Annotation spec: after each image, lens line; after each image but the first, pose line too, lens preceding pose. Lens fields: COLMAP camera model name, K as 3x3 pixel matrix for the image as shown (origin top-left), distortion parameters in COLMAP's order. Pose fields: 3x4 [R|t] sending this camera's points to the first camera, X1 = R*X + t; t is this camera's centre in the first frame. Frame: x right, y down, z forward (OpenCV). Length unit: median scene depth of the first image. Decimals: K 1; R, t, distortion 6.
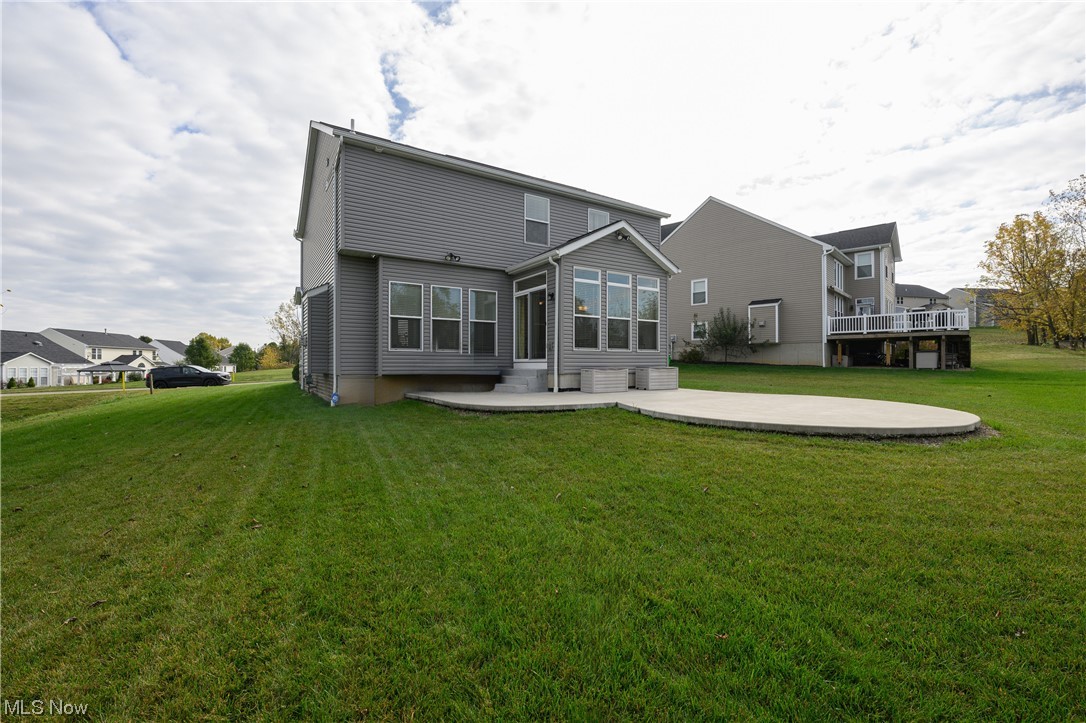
lens RADIAL K [[455.2, 0, 539.4], [0, 455.2, 361.5], [0, 0, 1]] dist [-0.002724, -0.000049]
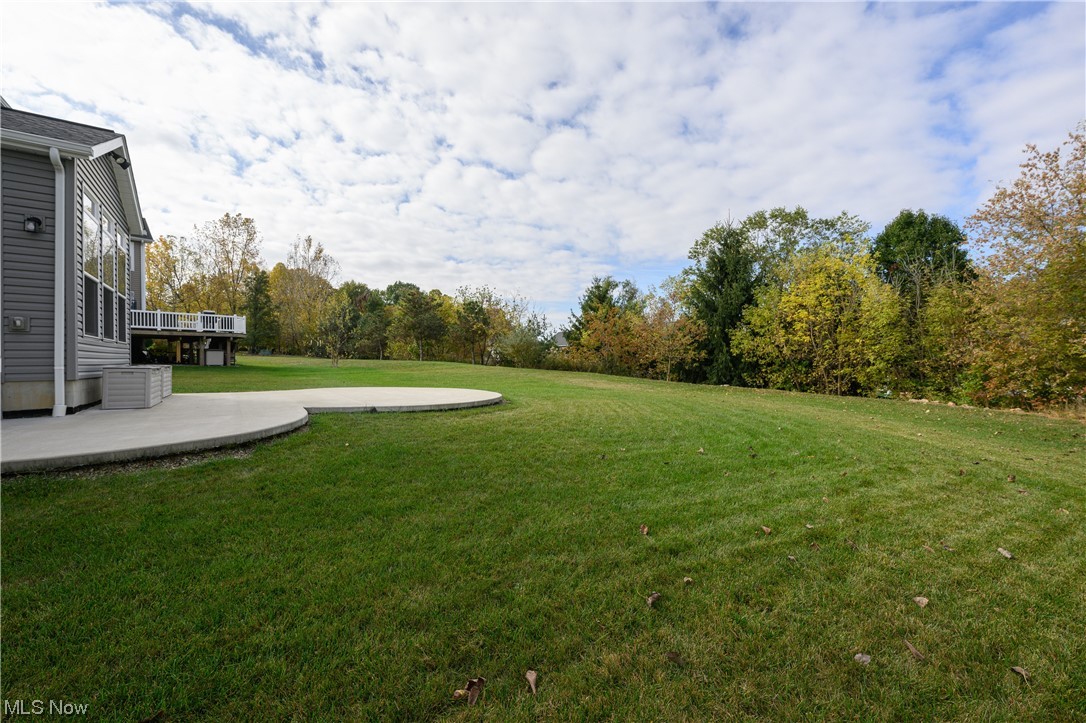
lens RADIAL K [[430.6, 0, 537.8], [0, 430.6, 362.3], [0, 0, 1]] dist [-0.003186, -0.000075]
pose [[-0.050749, -0.002004, 0.998709, -0.251528], [-0.004101, 0.999990, 0.001798, 0.002083], [-0.998703, -0.004004, -0.050757, 0.257275]]
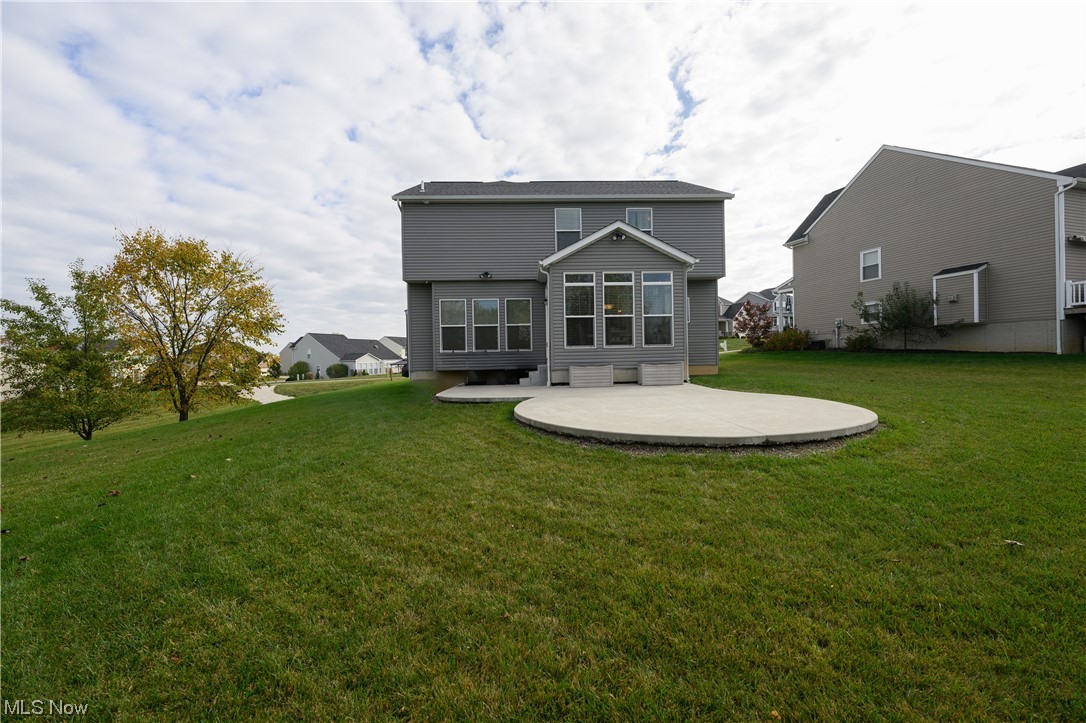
lens RADIAL K [[430.6, 0, 541.7], [0, 430.6, 356.0], [0, 0, 1]] dist [-0.003186, -0.000075]
pose [[0.865539, -0.017176, -0.500546, 0.294246], [0.022425, 0.999739, 0.004472, -0.006618], [0.500338, -0.015096, 0.865698, 0.036166]]
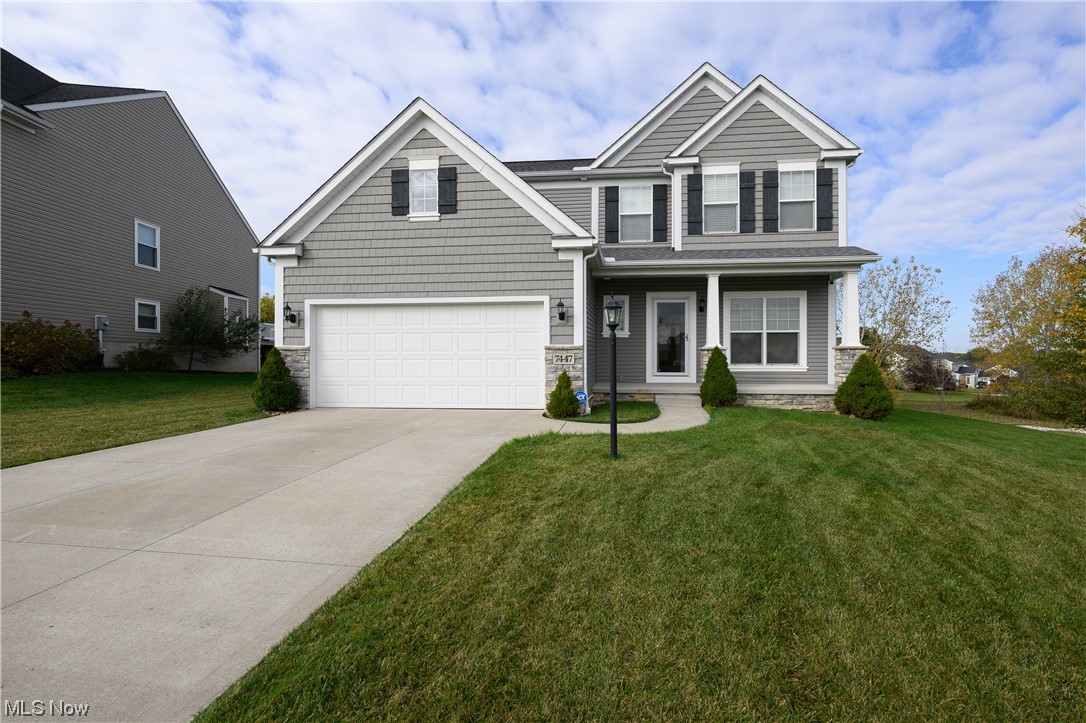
lens RADIAL K [[451.4, 0, 548.8], [0, 451.4, 362.1], [0, 0, 1]] dist [-0.002479, -0.000932]
pose [[-0.784902, -0.005346, 0.619597, -0.489087], [-0.004107, 0.999986, 0.003425, -0.019419], [-0.619607, 0.000144, -0.784912, 1.488192]]
